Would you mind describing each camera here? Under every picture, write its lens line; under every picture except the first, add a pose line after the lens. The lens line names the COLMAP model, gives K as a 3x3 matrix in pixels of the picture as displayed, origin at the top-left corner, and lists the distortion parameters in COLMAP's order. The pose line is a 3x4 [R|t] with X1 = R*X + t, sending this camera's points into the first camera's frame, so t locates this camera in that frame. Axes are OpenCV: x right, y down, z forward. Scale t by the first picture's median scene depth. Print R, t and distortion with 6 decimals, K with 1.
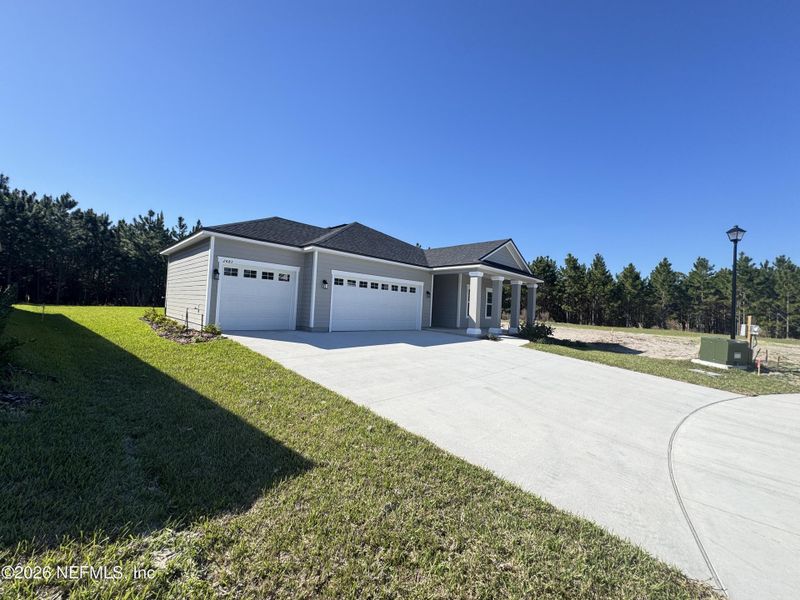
lens RADIAL K [[319.6, 0, 392.2], [0, 319.6, 299.4], [0, 0, 1]] dist [0.001343, 0.000143]
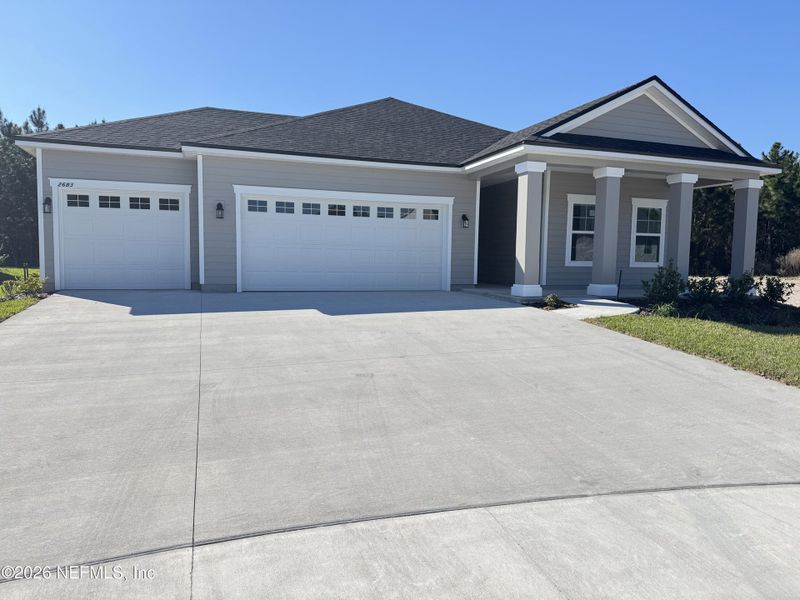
lens RADIAL K [[552.3, 0, 388.1], [0, 552.3, 301.5], [0, 0, 1]] dist [0.058005, -0.001863]
pose [[0.895908, -0.002369, -0.444233, 0.432727], [0.040582, 0.996241, 0.076532, 0.043421], [0.442382, -0.086593, 0.892636, 0.167142]]
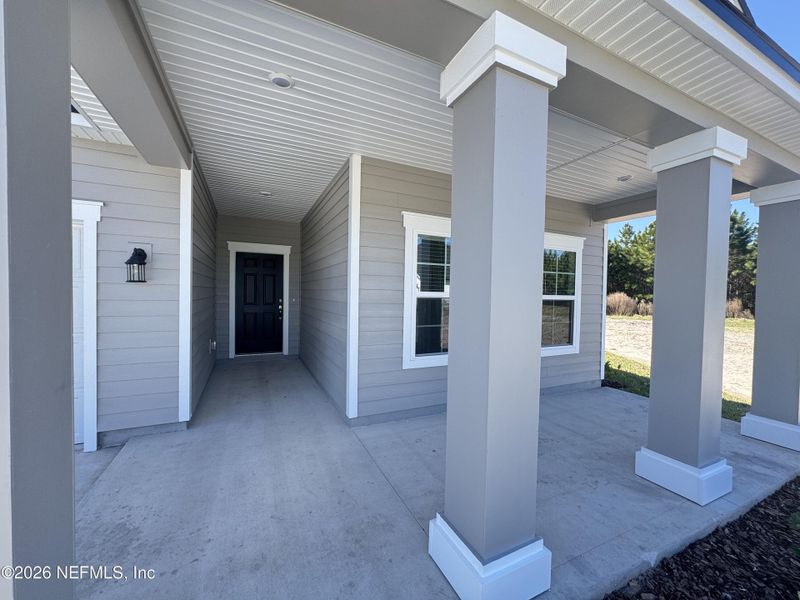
lens RADIAL K [[319.6, 0, 392.2], [0, 319.6, 299.4], [0, 0, 1]] dist [0.001343, 0.000143]
pose [[0.938166, -0.026202, -0.345193, 0.369020], [0.036729, 0.999037, 0.023991, 0.011780], [0.344232, -0.035187, 0.938225, 0.837943]]
